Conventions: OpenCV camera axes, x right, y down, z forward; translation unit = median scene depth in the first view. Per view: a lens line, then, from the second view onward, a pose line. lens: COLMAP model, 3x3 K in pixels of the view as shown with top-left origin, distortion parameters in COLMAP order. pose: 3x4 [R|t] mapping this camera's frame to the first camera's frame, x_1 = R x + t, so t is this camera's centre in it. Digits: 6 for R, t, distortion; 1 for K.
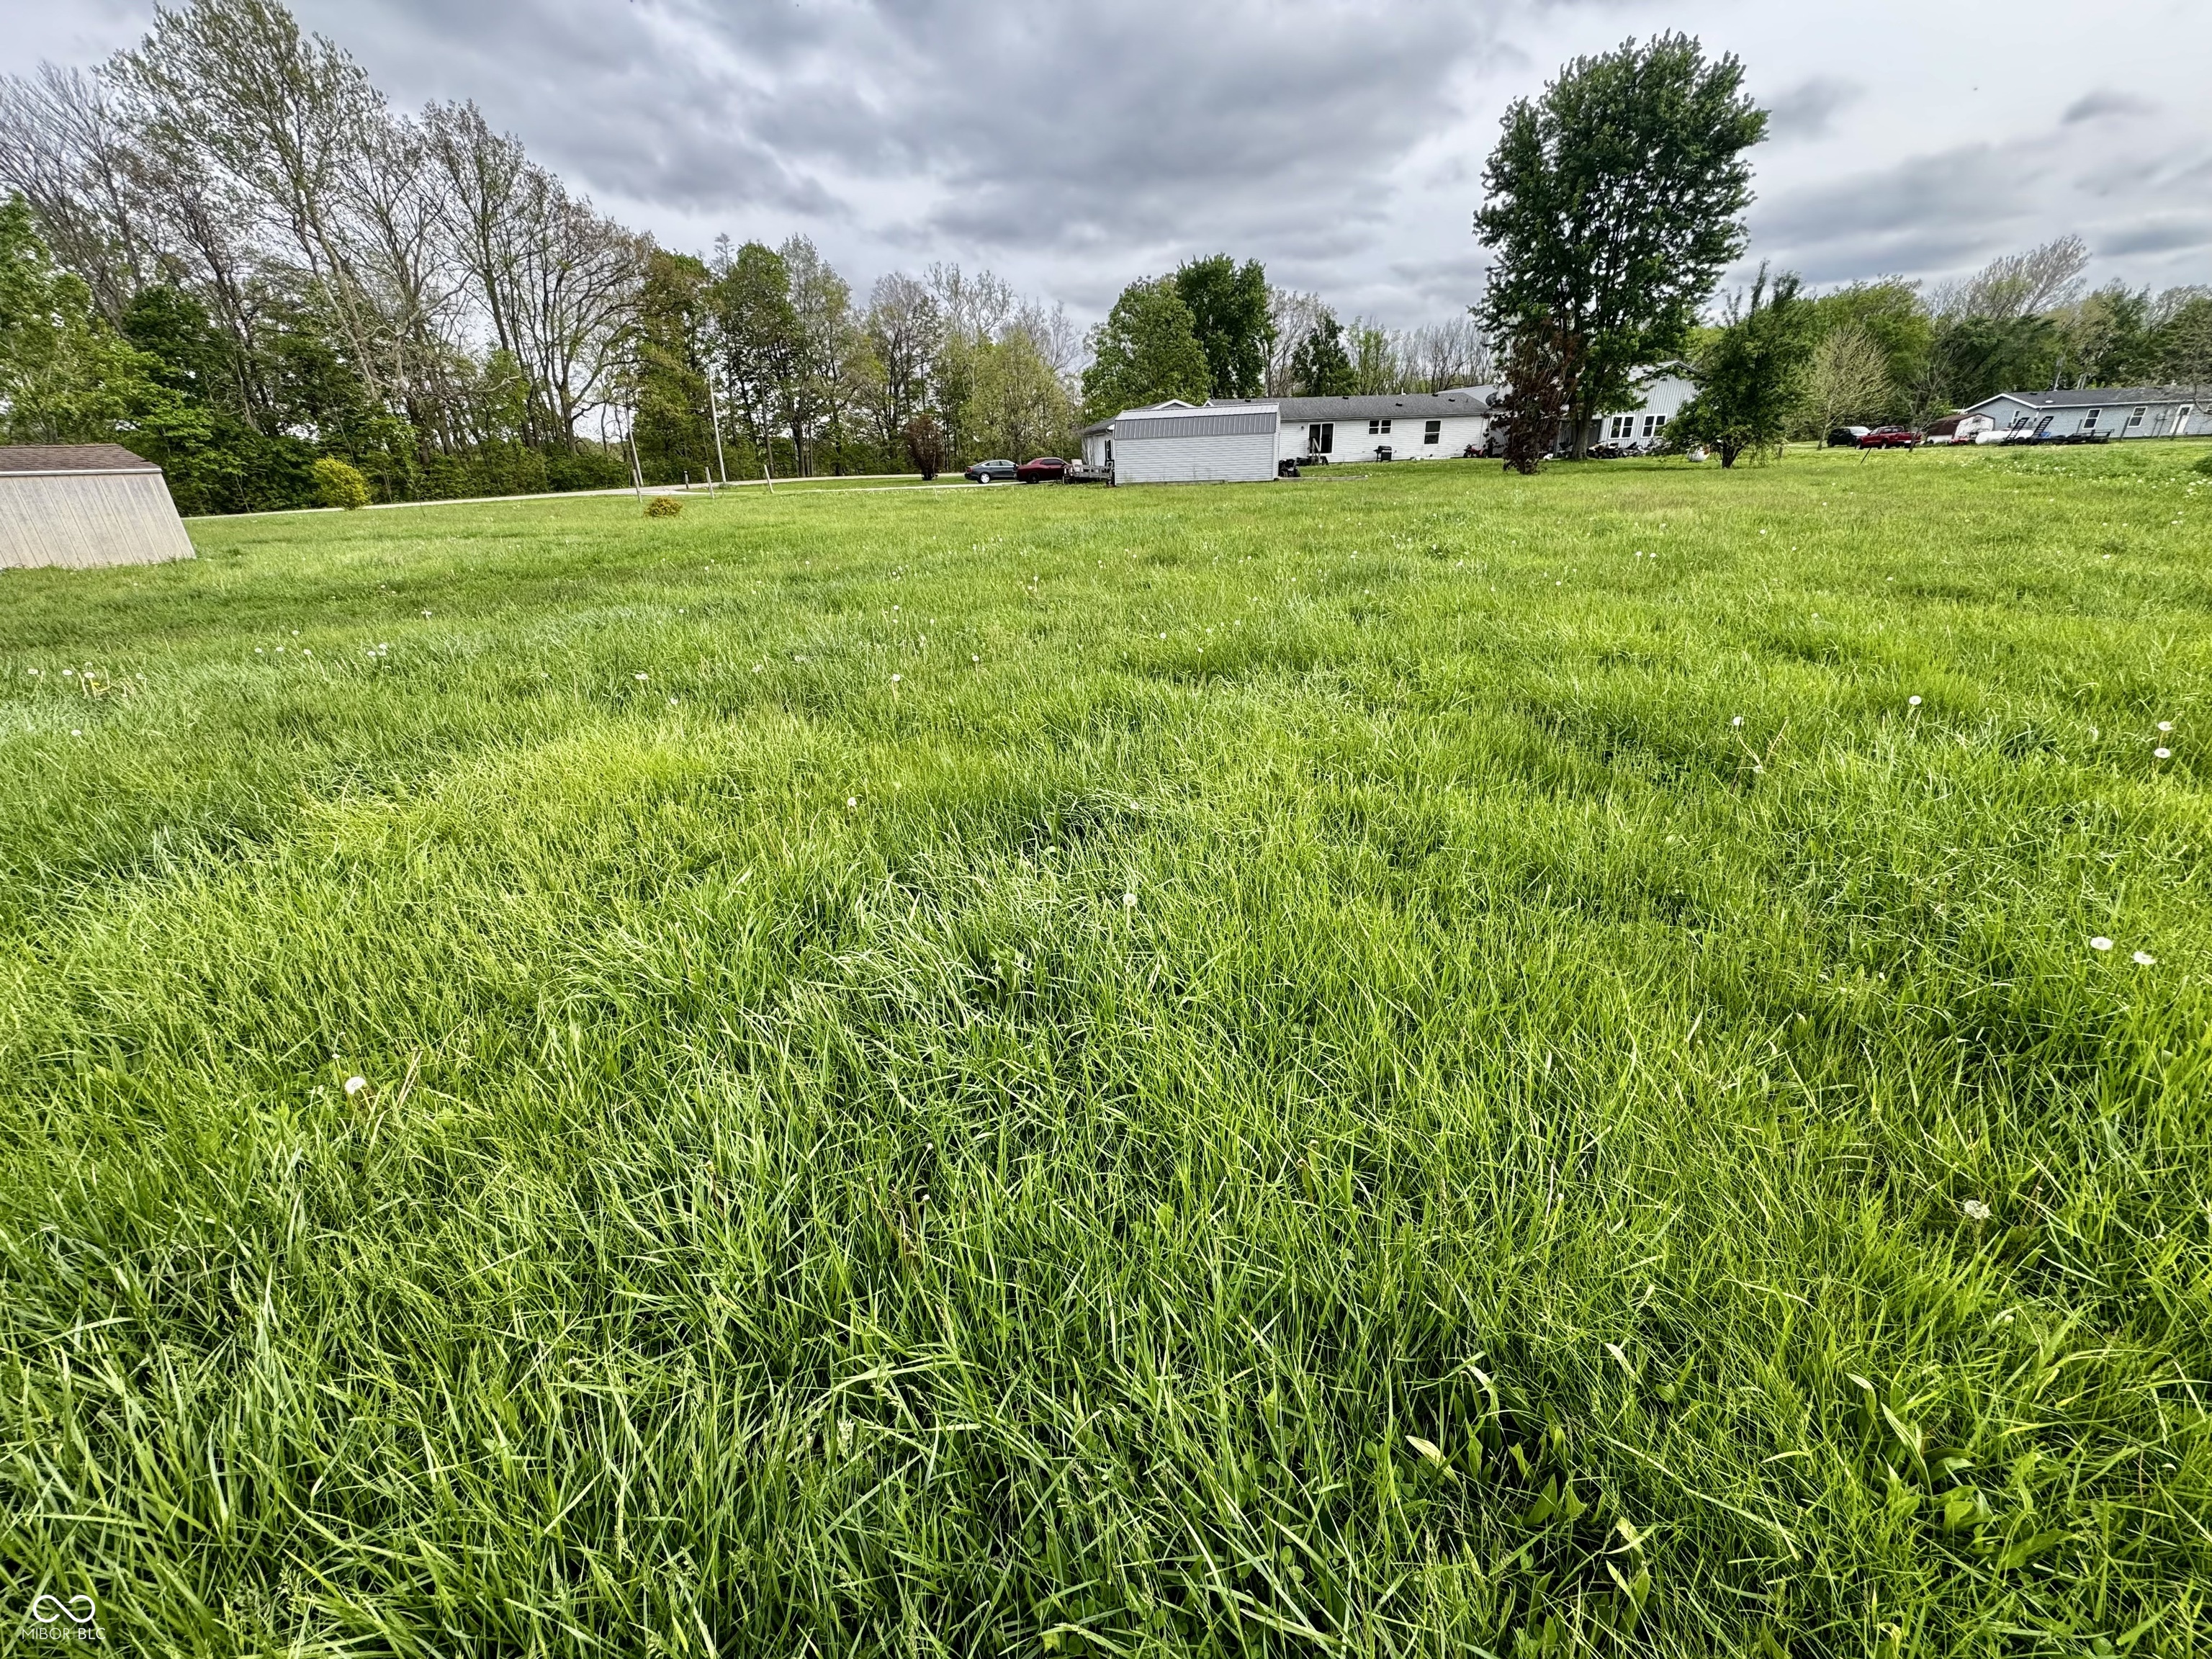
lens RADIAL K [[861.3, 0, 1109.3], [0, 861.3, 833.7], [0, 0, 1]] dist [-0.002611, 0.000361]
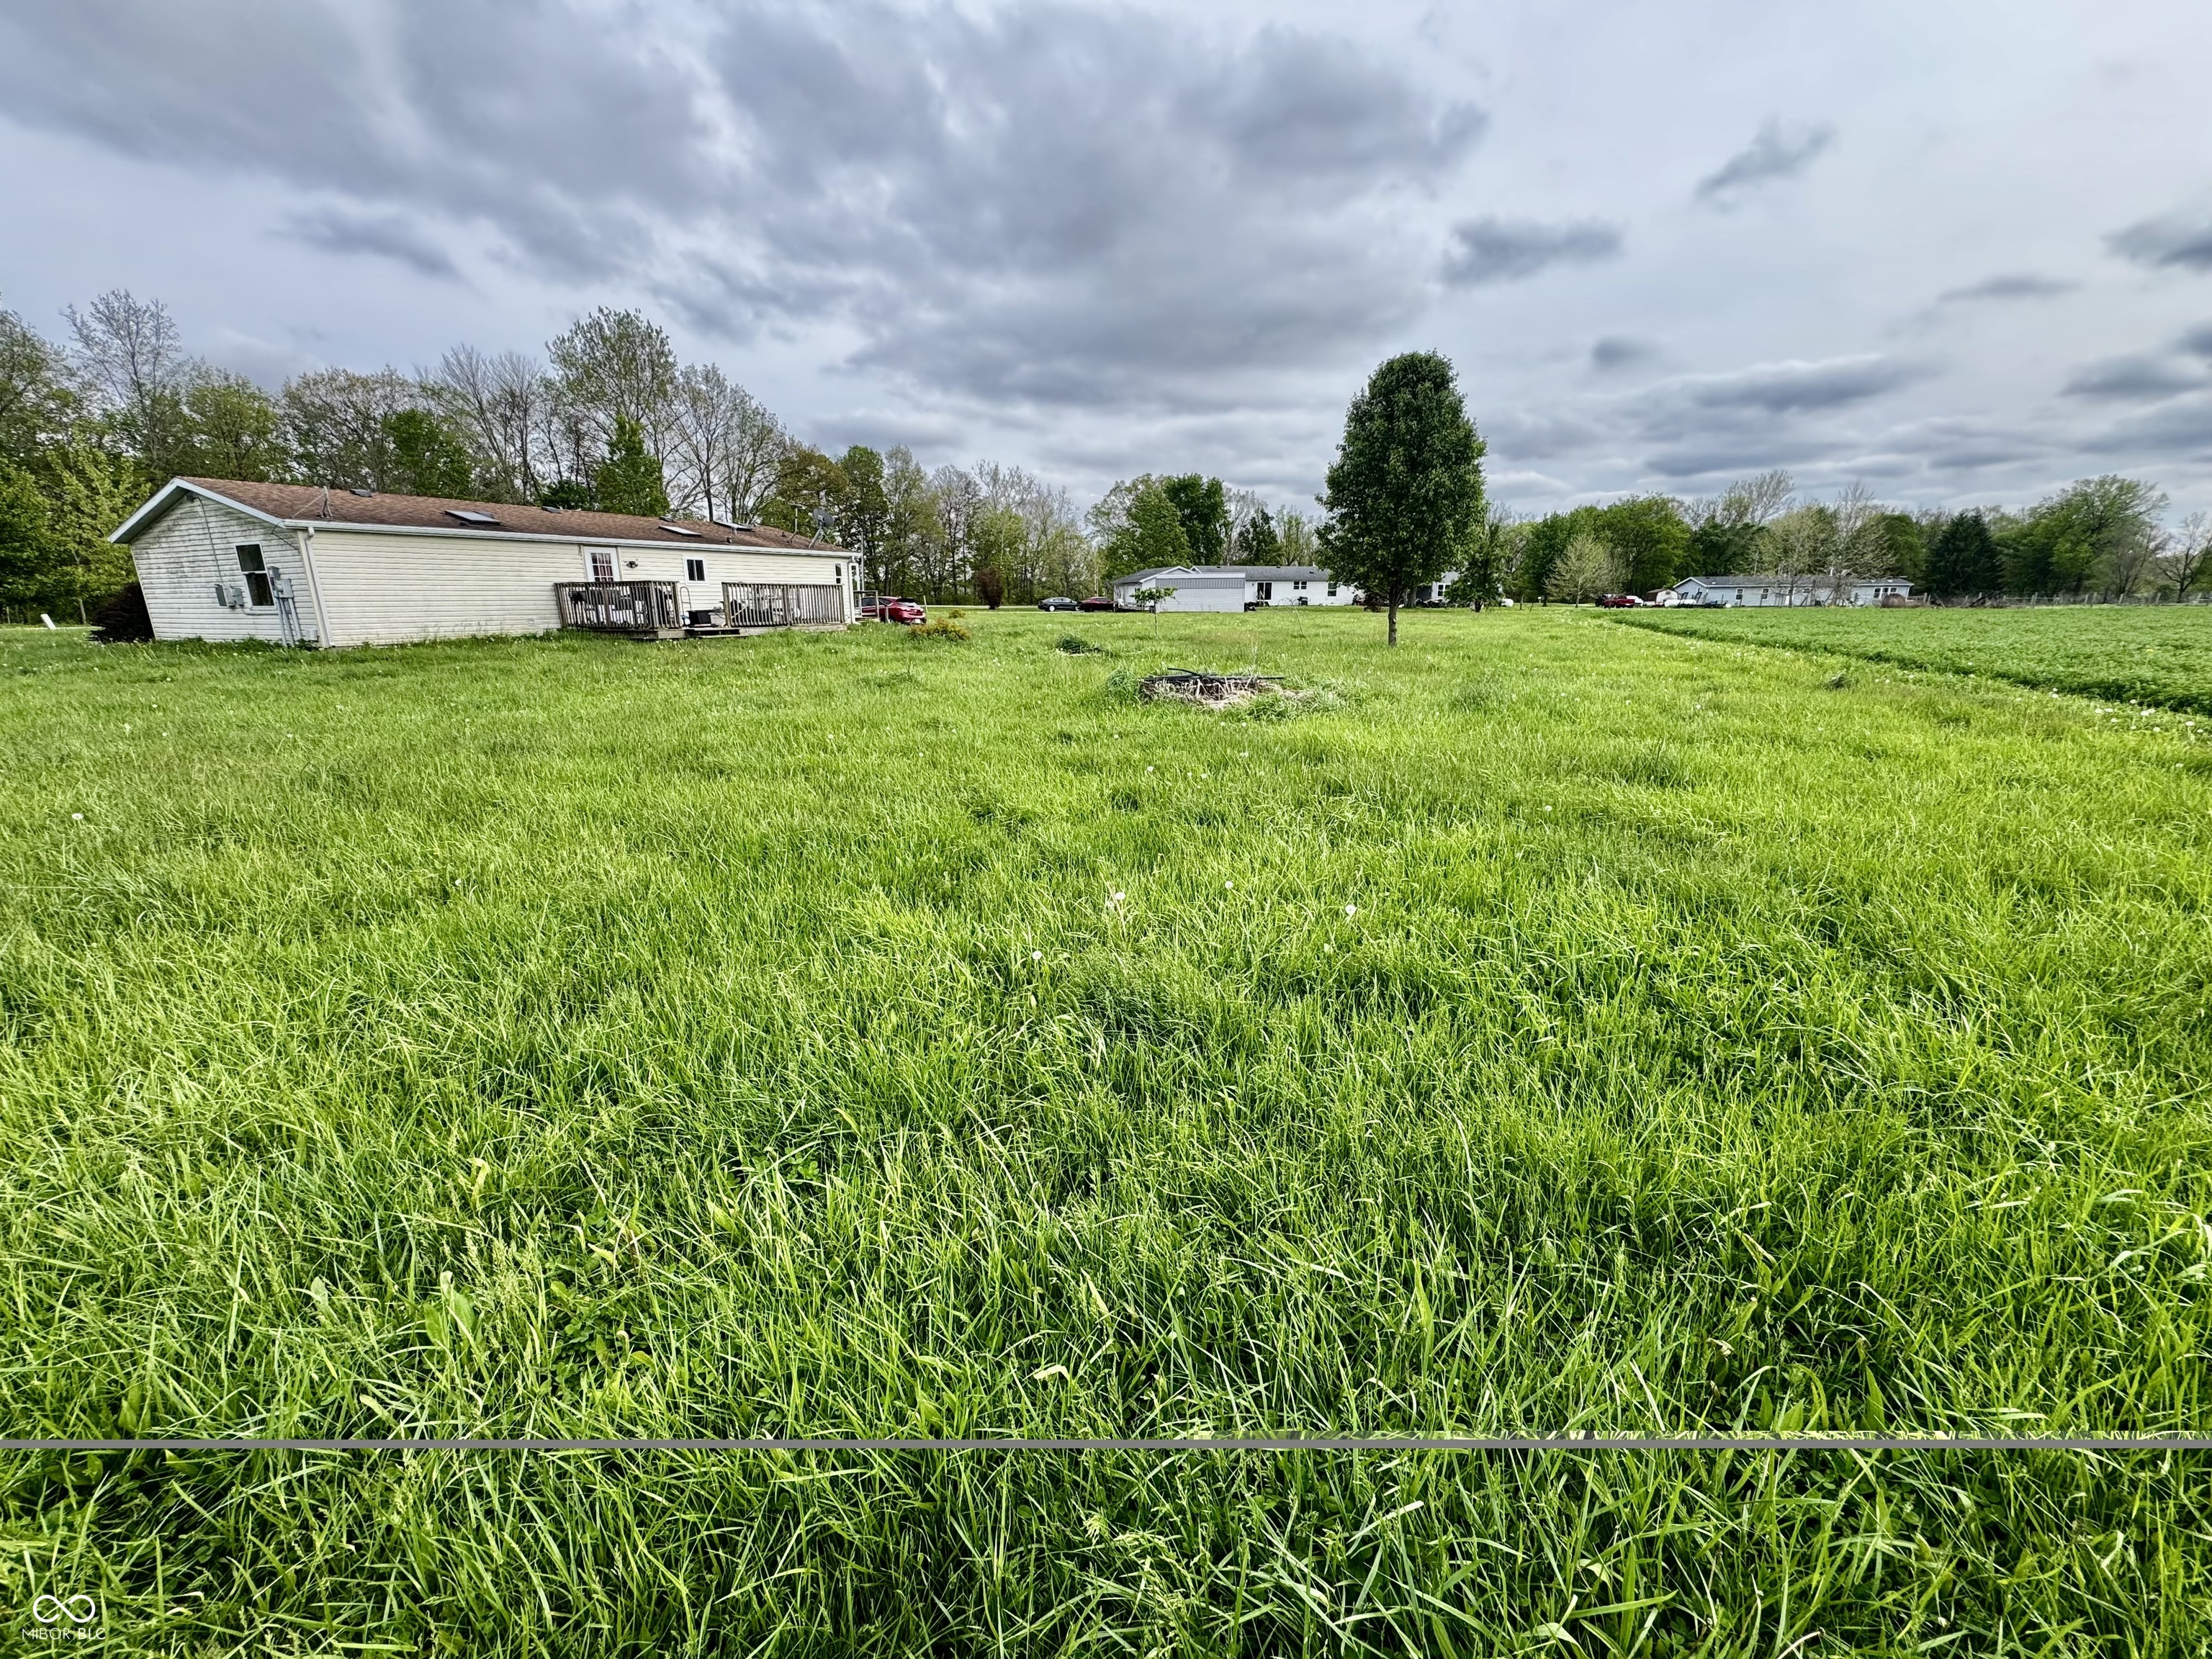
lens RADIAL K [[894.4, 0, 1109.2], [0, 894.4, 841.9], [0, 0, 1]] dist [-0.003042, 0.000593]
pose [[0.996966, 0.009635, 0.077237, -0.147935], [0.001984, 0.988841, -0.148961, 0.222225], [-0.077811, 0.148662, 0.985822, -0.487939]]
